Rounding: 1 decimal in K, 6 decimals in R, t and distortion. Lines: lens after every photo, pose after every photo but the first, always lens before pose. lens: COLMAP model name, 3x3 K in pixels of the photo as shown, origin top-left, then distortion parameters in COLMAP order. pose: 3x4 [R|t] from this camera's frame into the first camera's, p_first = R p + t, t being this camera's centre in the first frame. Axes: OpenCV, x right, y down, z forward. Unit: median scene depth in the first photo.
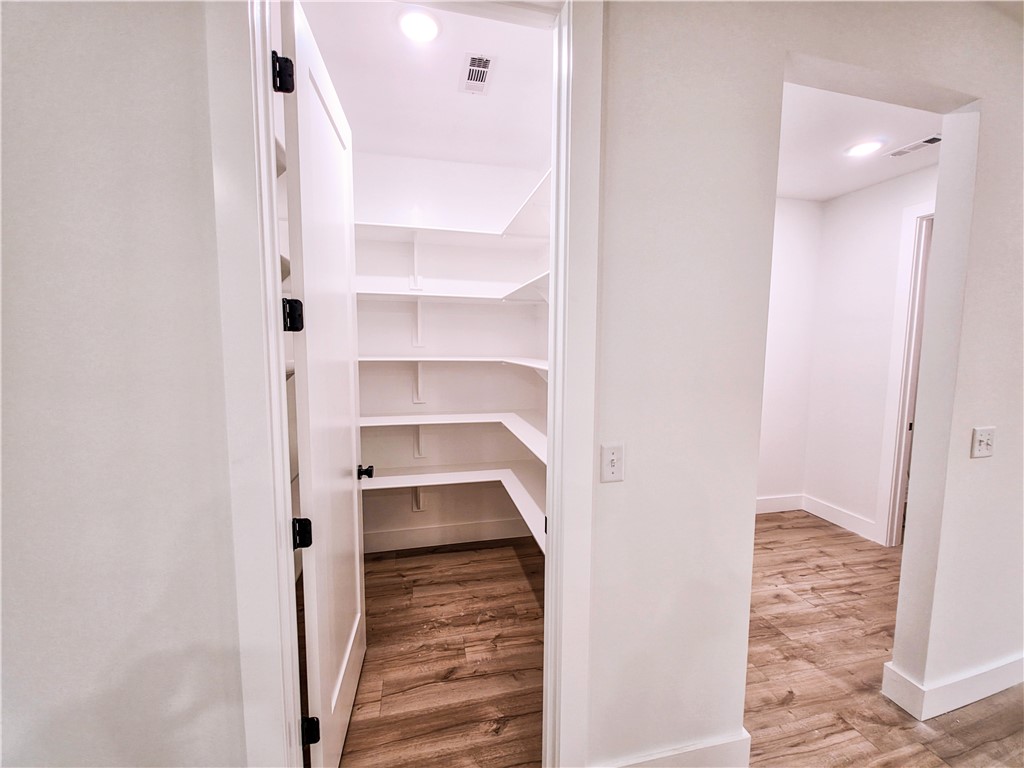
lens RADIAL K [[406.4, 0, 510.6], [0, 406.4, 378.9], [0, 0, 1]] dist [0.010176, -0.006770]
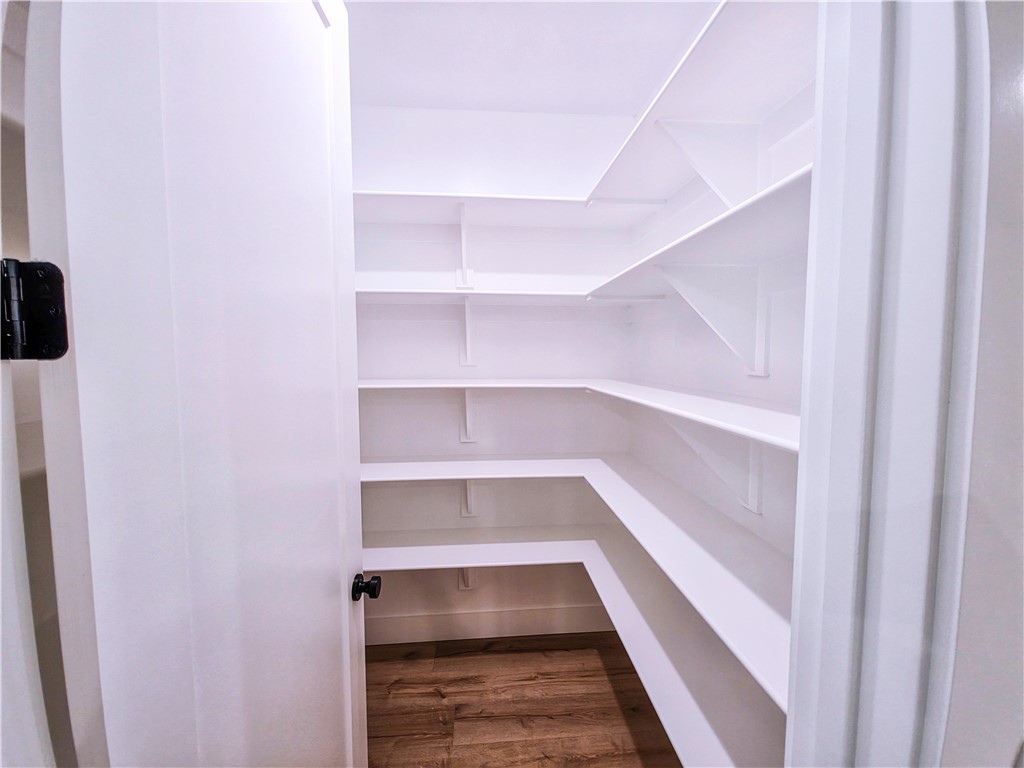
lens RADIAL K [[406.4, 0, 510.6], [0, 406.4, 378.9], [0, 0, 1]] dist [0.010176, -0.006770]
pose [[0.989313, 0.001291, -0.145804, -0.046061], [-0.005217, 0.999634, -0.026548, -0.039495], [0.145716, 0.027025, 0.988957, 0.307741]]
